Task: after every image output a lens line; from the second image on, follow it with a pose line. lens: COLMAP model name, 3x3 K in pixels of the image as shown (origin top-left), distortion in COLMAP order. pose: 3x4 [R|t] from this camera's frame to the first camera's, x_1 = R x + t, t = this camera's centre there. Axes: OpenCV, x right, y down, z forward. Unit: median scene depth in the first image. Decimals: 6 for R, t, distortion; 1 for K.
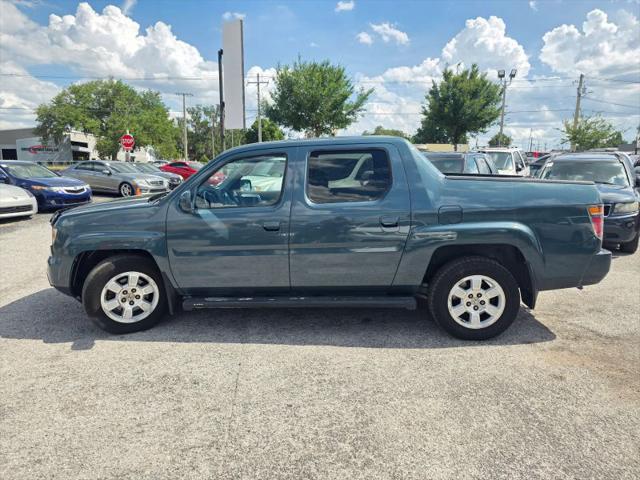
lens RADIAL K [[433.0, 0, 311.8], [0, 433.0, 233.1], [0, 0, 1]] dist [0.051359, -0.048931]
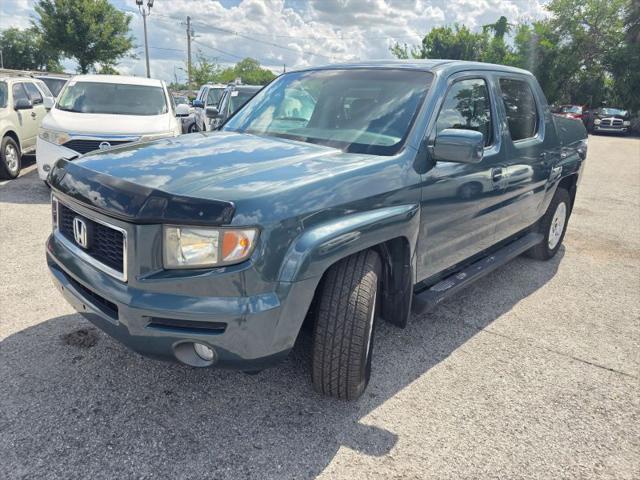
lens RADIAL K [[435.7, 0, 316.5], [0, 435.7, 234.2], [0, 0, 1]] dist [0.048376, -0.046545]
pose [[0.637997, -0.184514, 0.747606, -0.090463], [0.081738, 0.981610, 0.172513, -0.007463], [-0.765688, -0.048955, 0.641346, 0.073191]]
